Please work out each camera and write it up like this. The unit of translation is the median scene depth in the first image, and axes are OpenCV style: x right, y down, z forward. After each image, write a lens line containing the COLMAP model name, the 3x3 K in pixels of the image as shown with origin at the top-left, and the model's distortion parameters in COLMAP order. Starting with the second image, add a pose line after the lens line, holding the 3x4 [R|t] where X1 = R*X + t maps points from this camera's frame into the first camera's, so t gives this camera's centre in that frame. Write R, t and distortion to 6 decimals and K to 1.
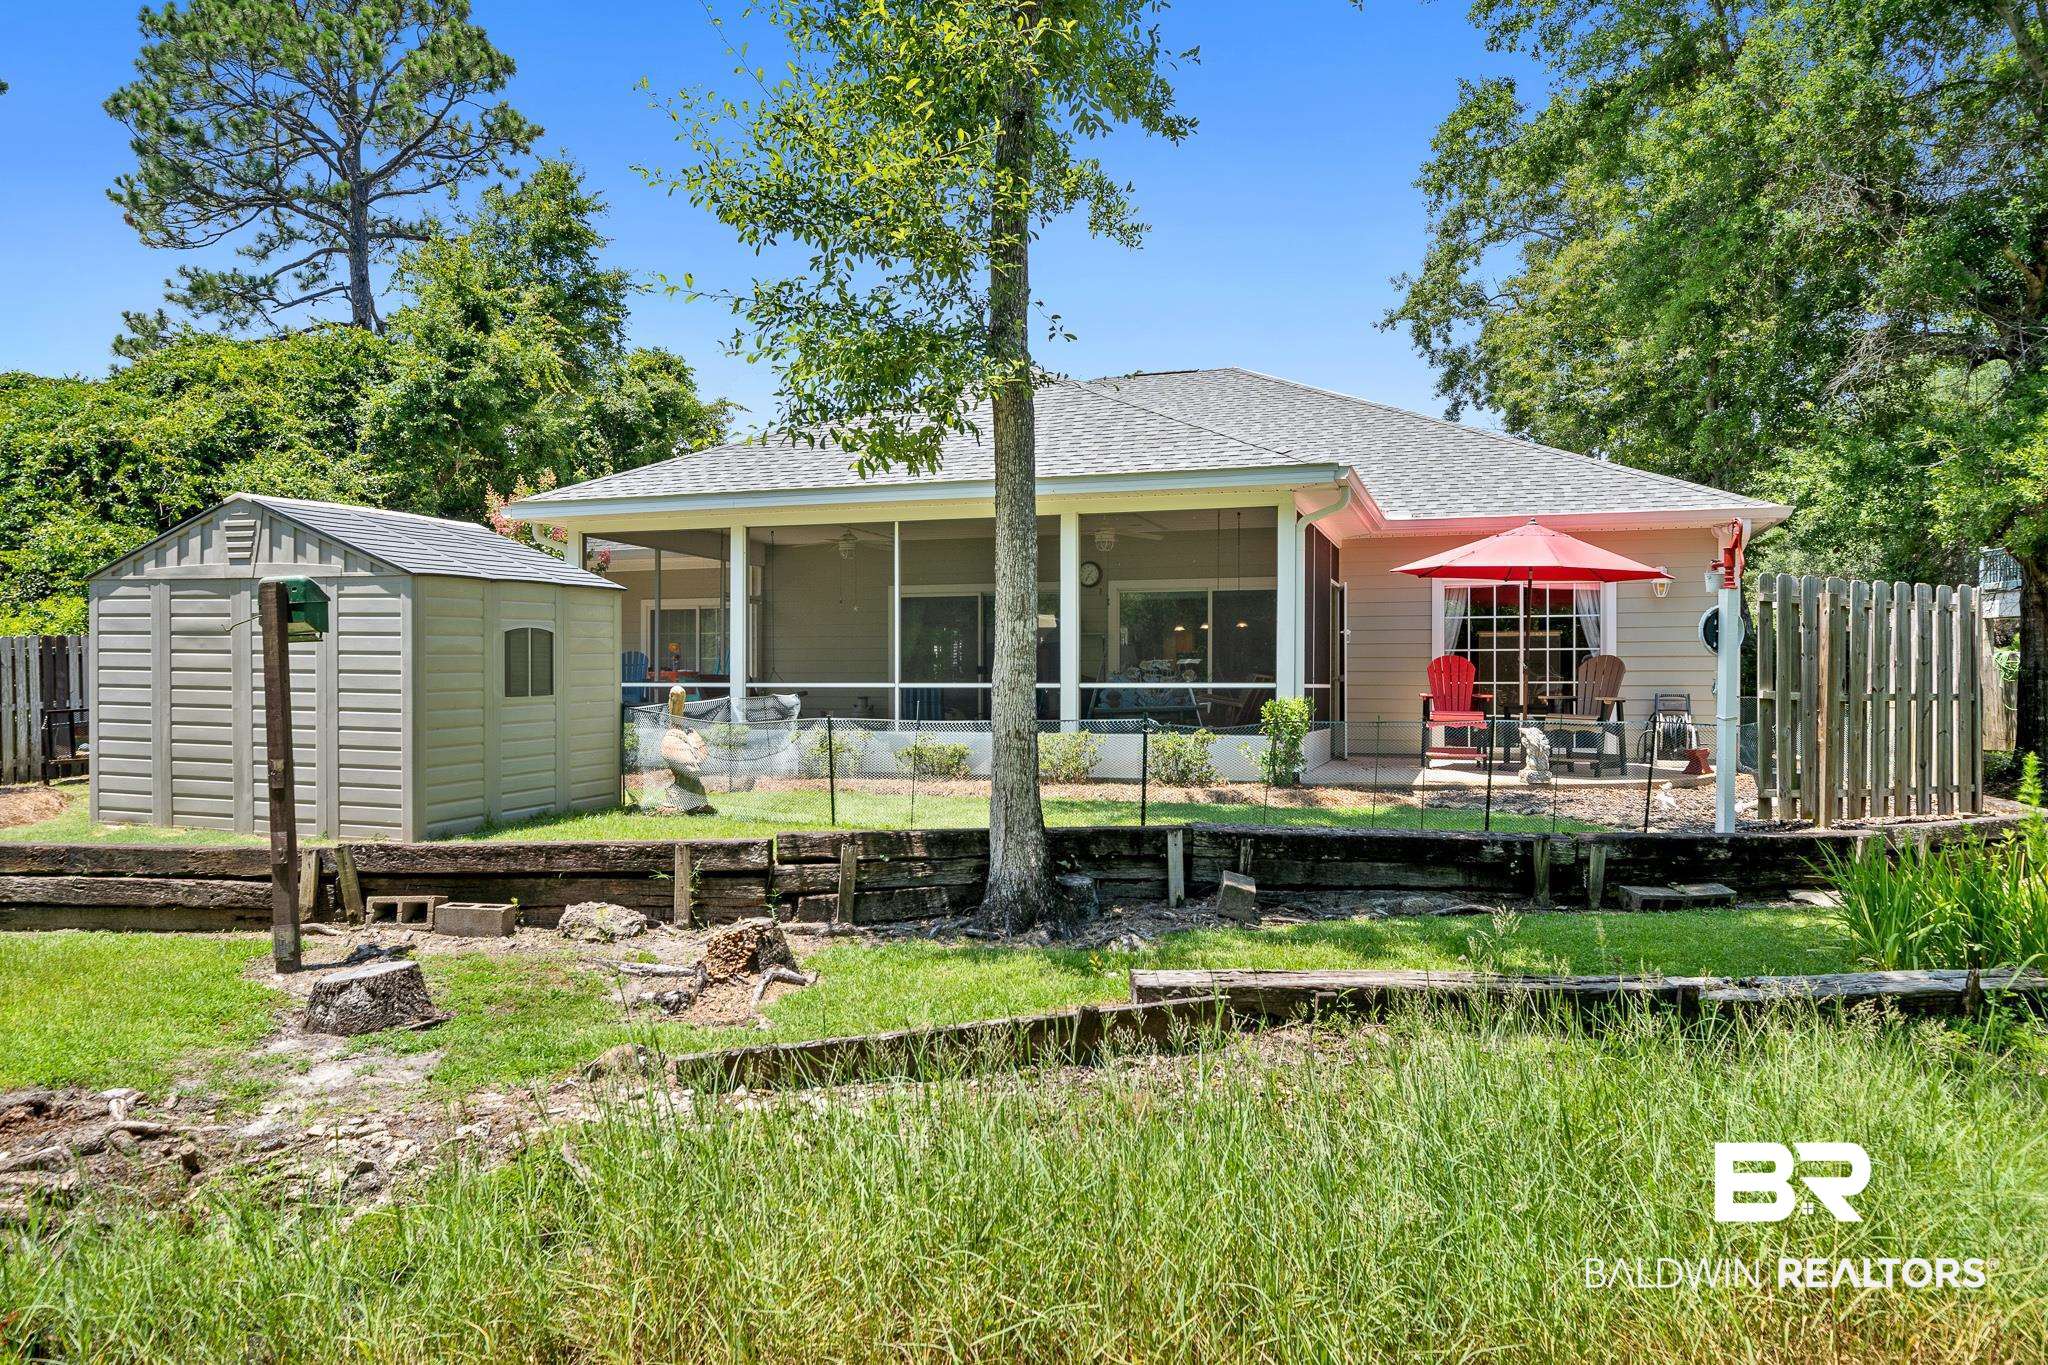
lens RADIAL K [[1391.6, 0, 1031.0], [0, 1391.6, 688.9], [0, 0, 1]] dist [-0.000029, 0.001808]
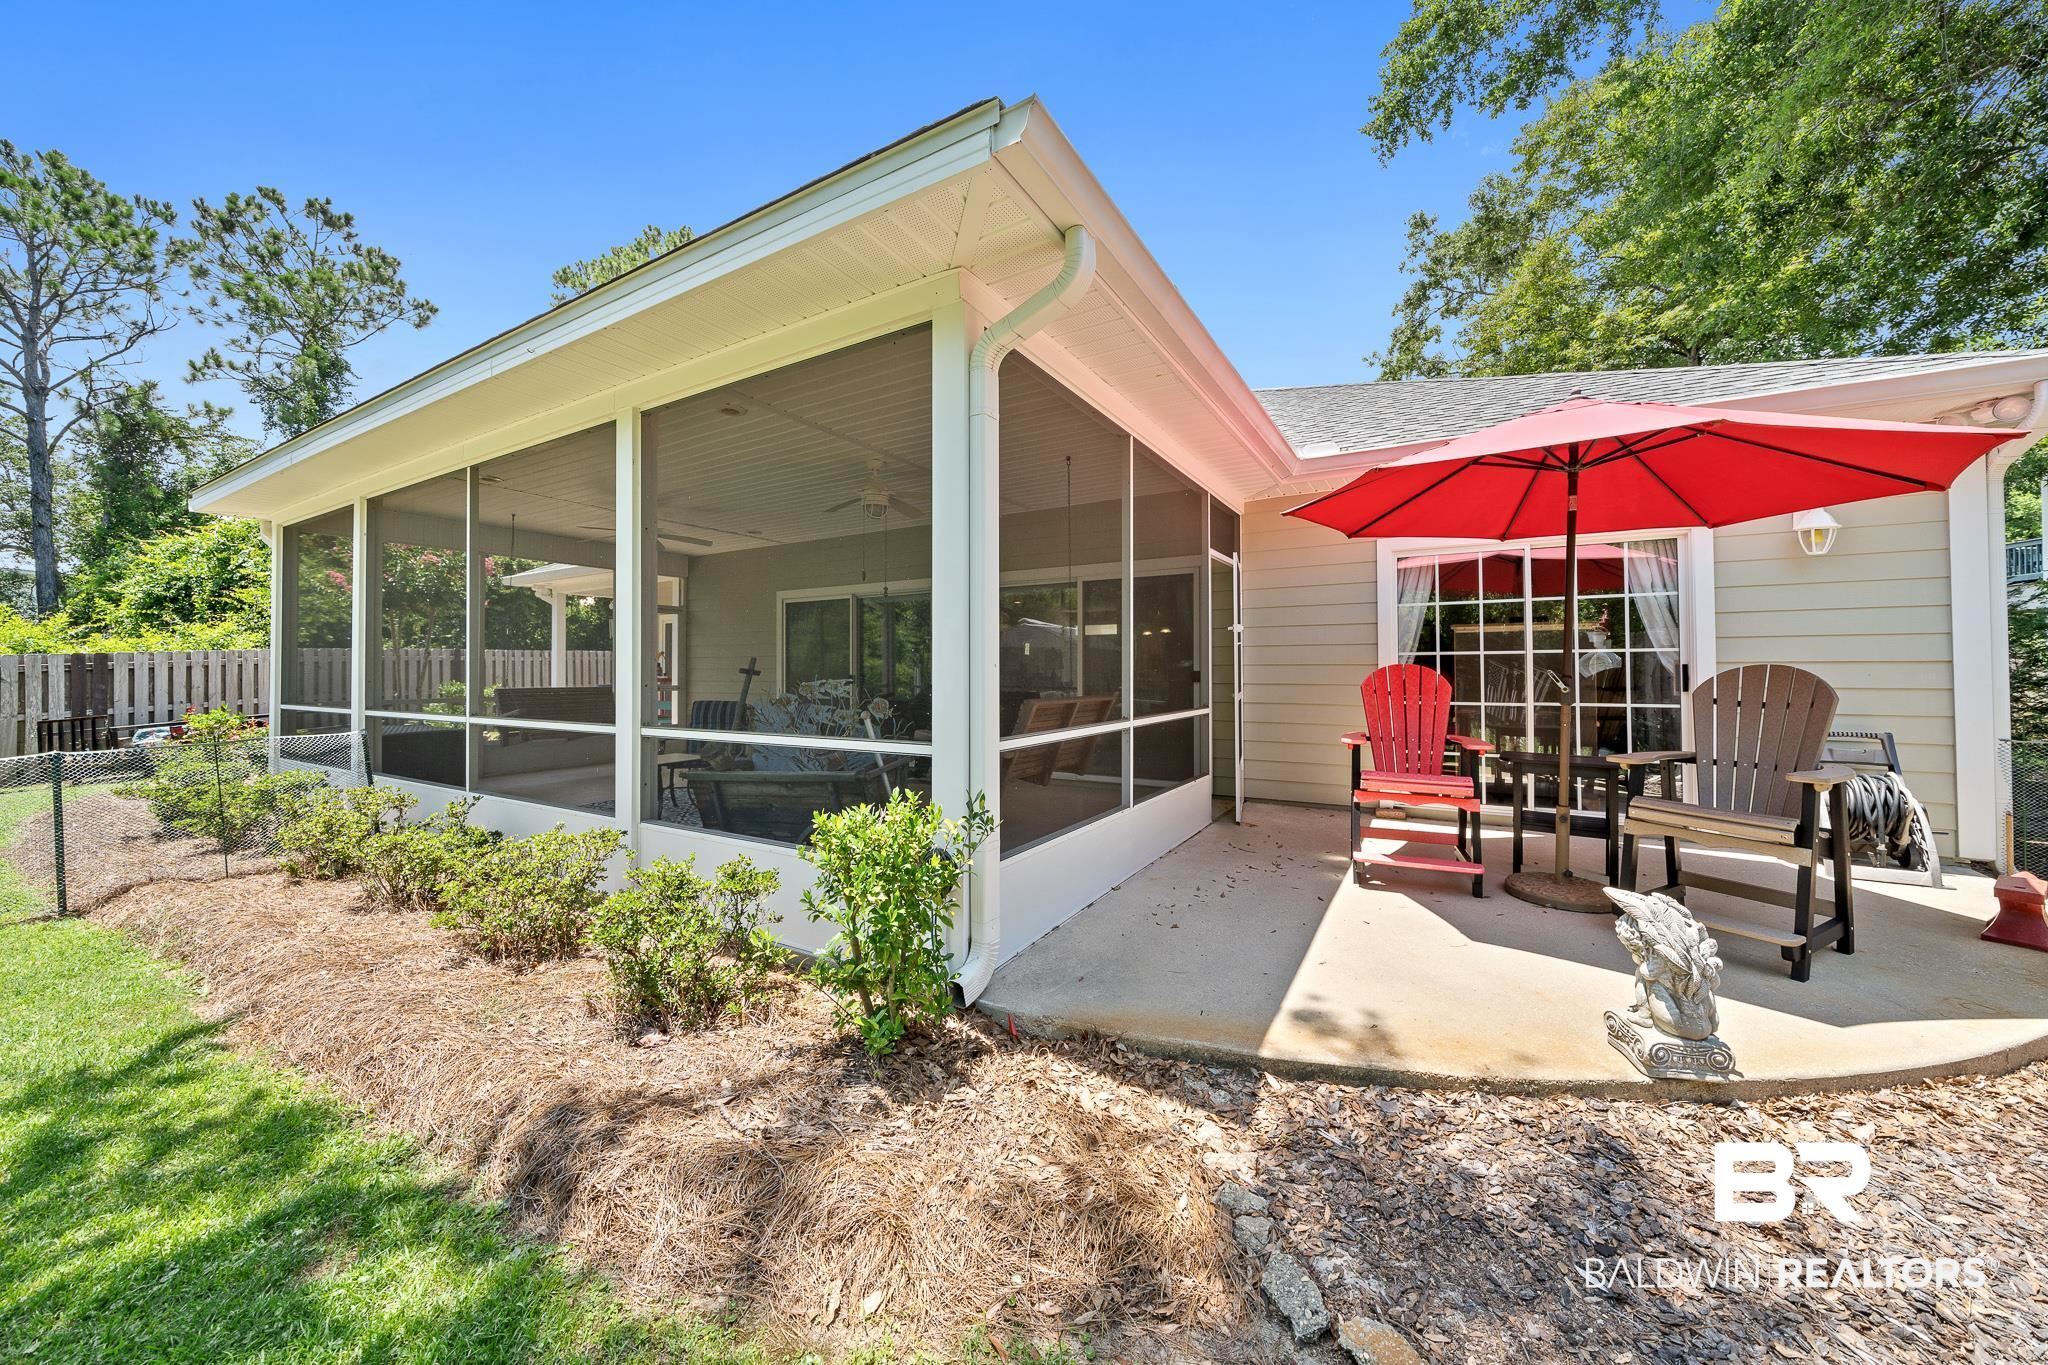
lens RADIAL K [[733.5, 0, 1018.5], [0, 733.5, 662.3], [0, 0, 1]] dist [-0.002588, 0.000014]
pose [[0.977803, -0.006634, -0.209420, 0.119503], [0.003521, 0.999878, -0.015234, -0.012000], [0.209496, 0.014158, 0.977707, 0.383245]]
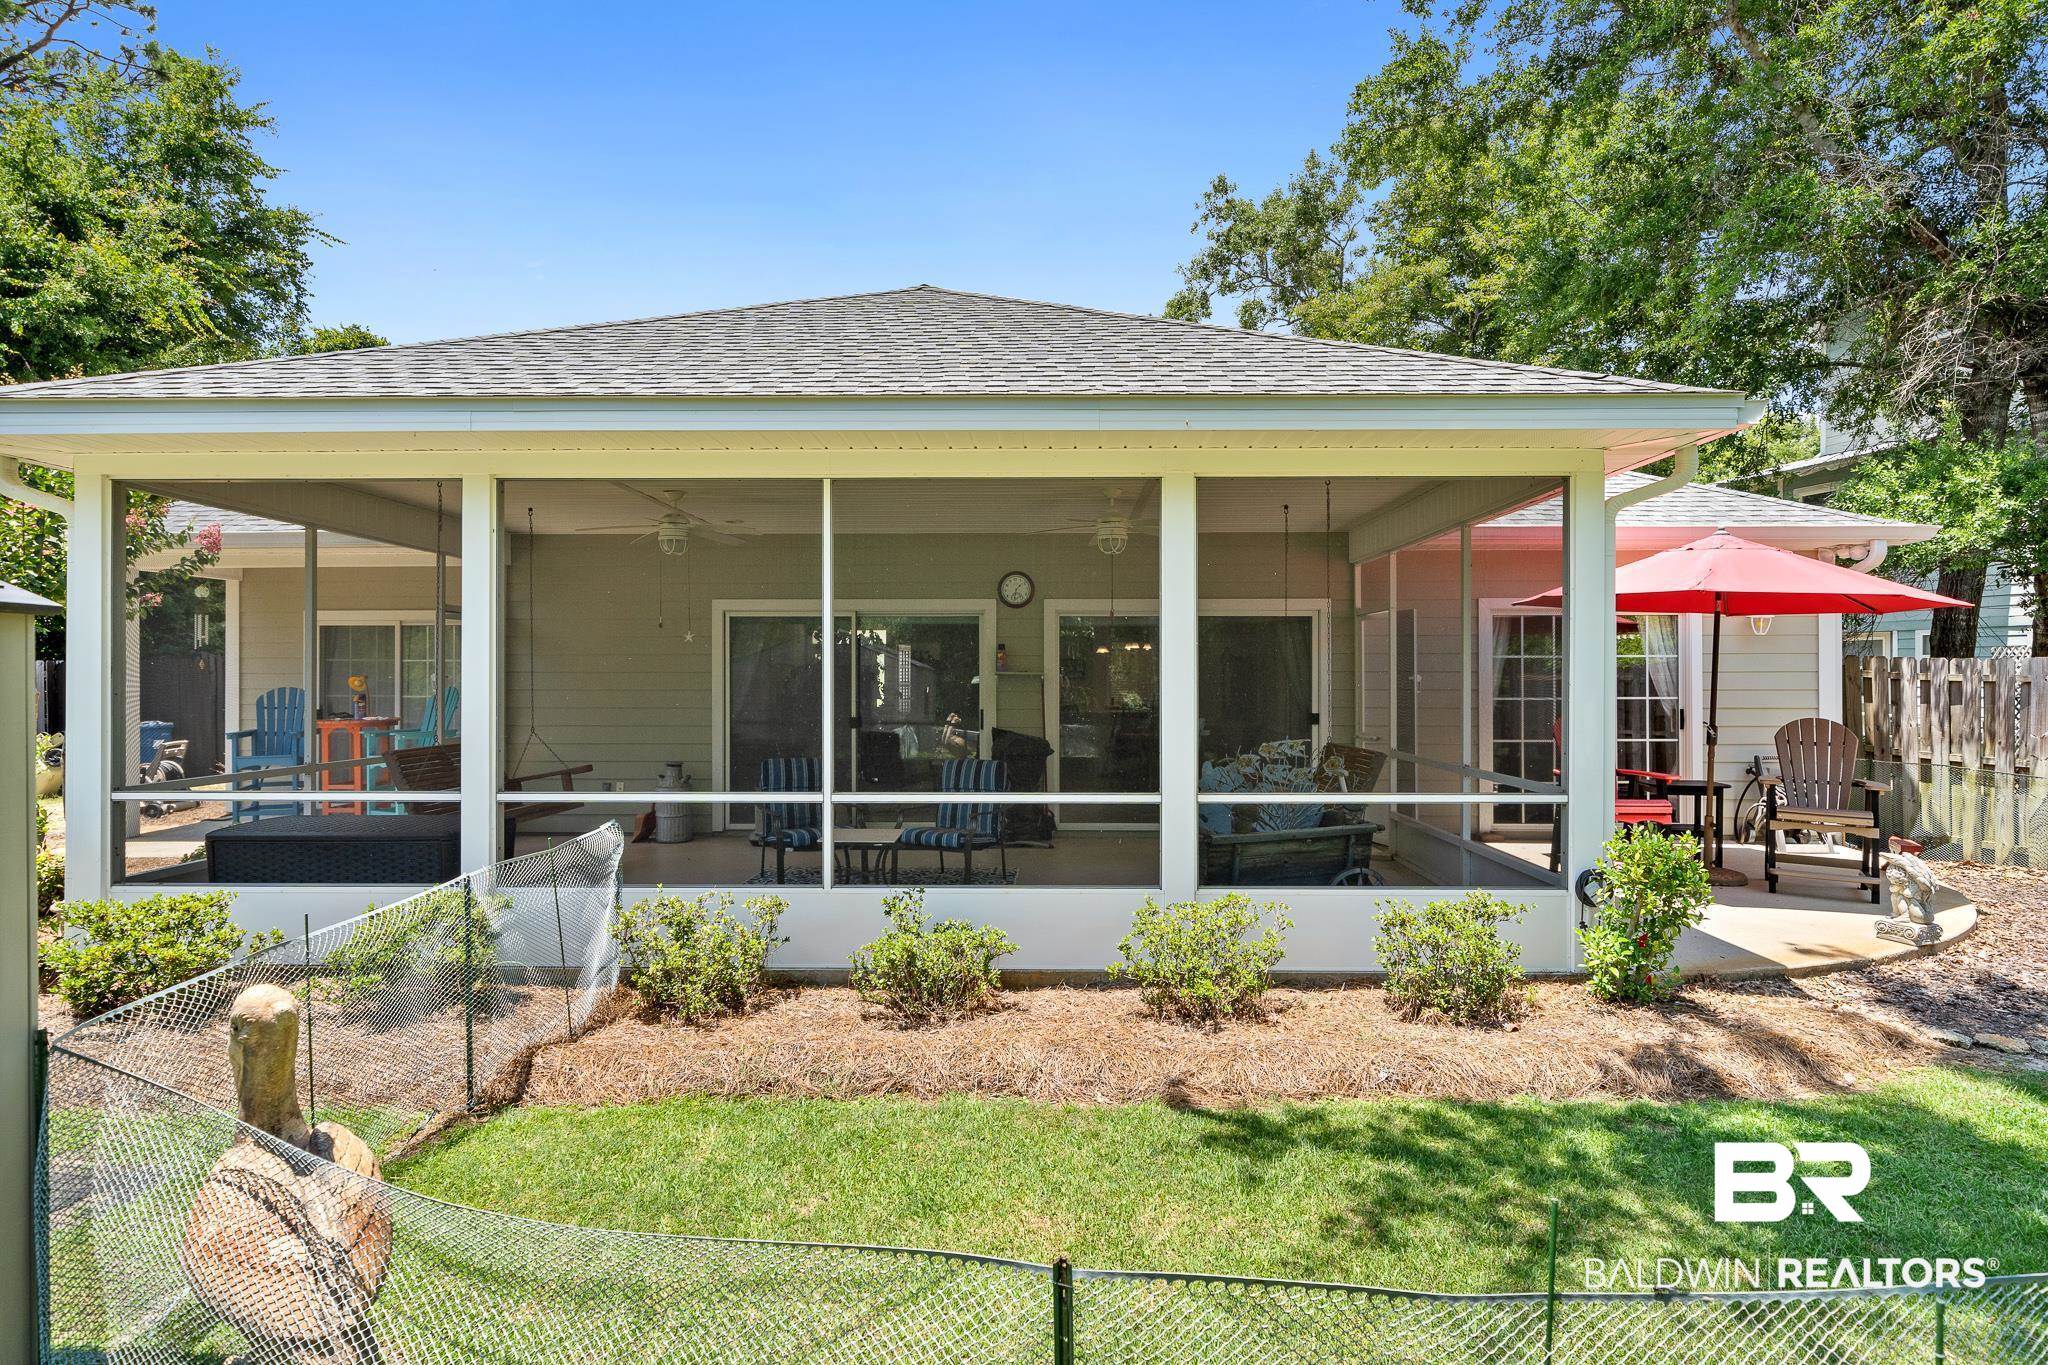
lens RADIAL K [[1062.9, 0, 1011.2], [0, 1062.9, 678.3], [0, 0, 1]] dist [0.034334, -0.001961]
pose [[0.962910, 0.002454, 0.269812, -0.071516], [-0.001226, 0.999988, -0.004722, -0.022902], [-0.269821, 0.004216, 0.962901, 0.319548]]
